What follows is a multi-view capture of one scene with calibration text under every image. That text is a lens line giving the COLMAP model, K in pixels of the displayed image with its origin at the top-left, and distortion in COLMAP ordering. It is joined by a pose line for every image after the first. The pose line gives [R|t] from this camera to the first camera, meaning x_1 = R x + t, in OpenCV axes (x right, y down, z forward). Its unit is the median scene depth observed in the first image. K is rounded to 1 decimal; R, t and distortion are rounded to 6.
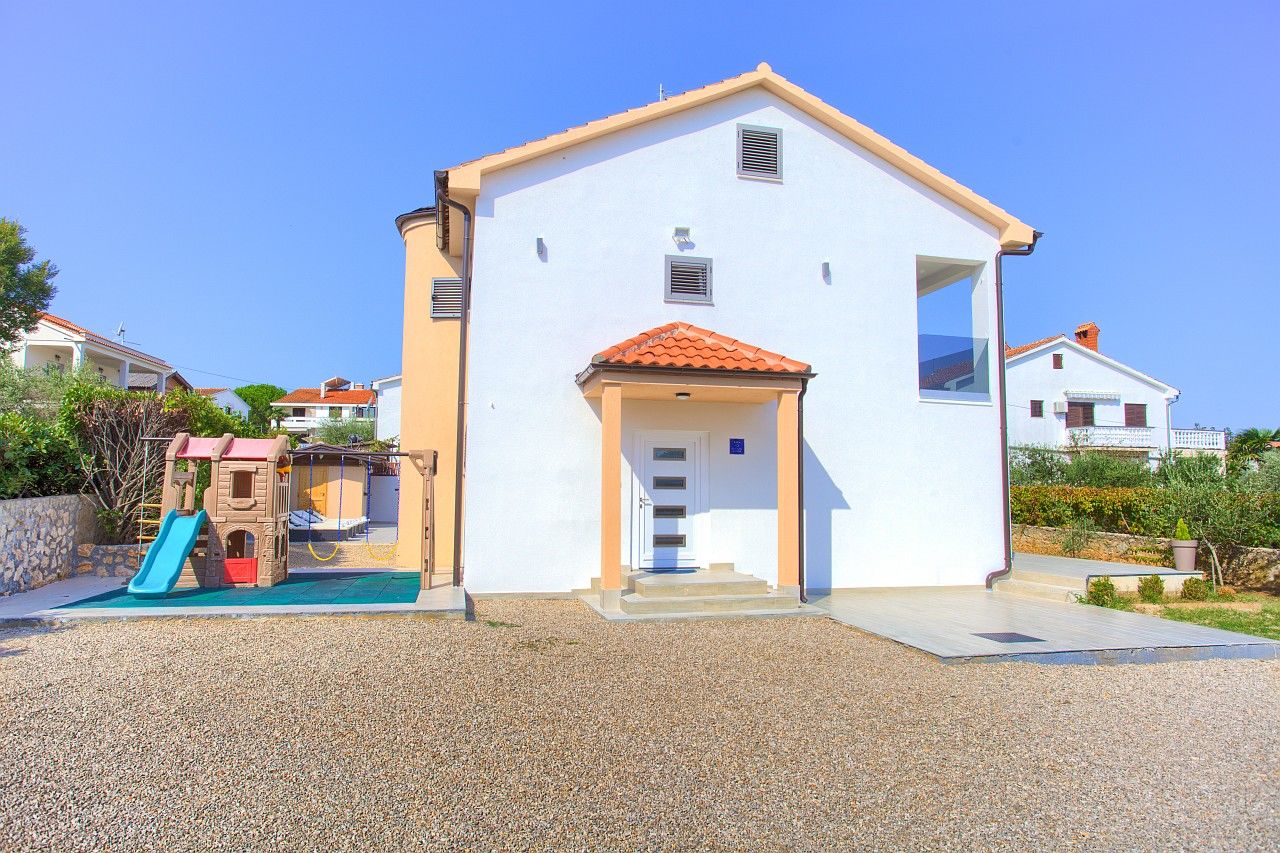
lens RADIAL K [[857.7, 0, 640.0], [0, 857.7, 426.5], [0, 0, 1]] dist [-0.000770, 0.001056]
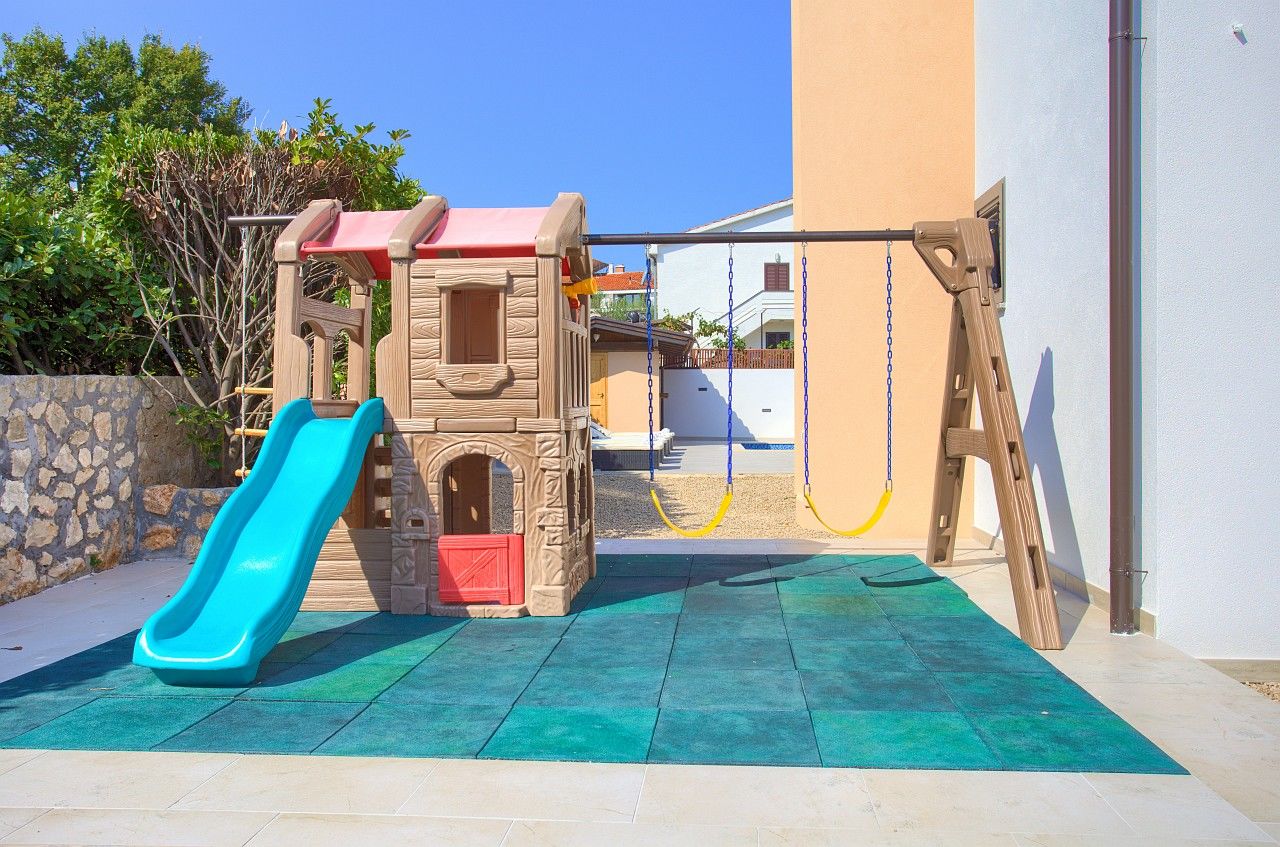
lens RADIAL K [[1024.2, 0, 640.0], [0, 1024.2, 423.5], [0, 0, 1]] dist [-0.007017, -0.002900]
pose [[0.958318, -0.009913, -0.285531, -0.276322], [0.037268, 0.995196, 0.090531, 0.071633], [0.283262, -0.097399, 0.954084, 0.609540]]
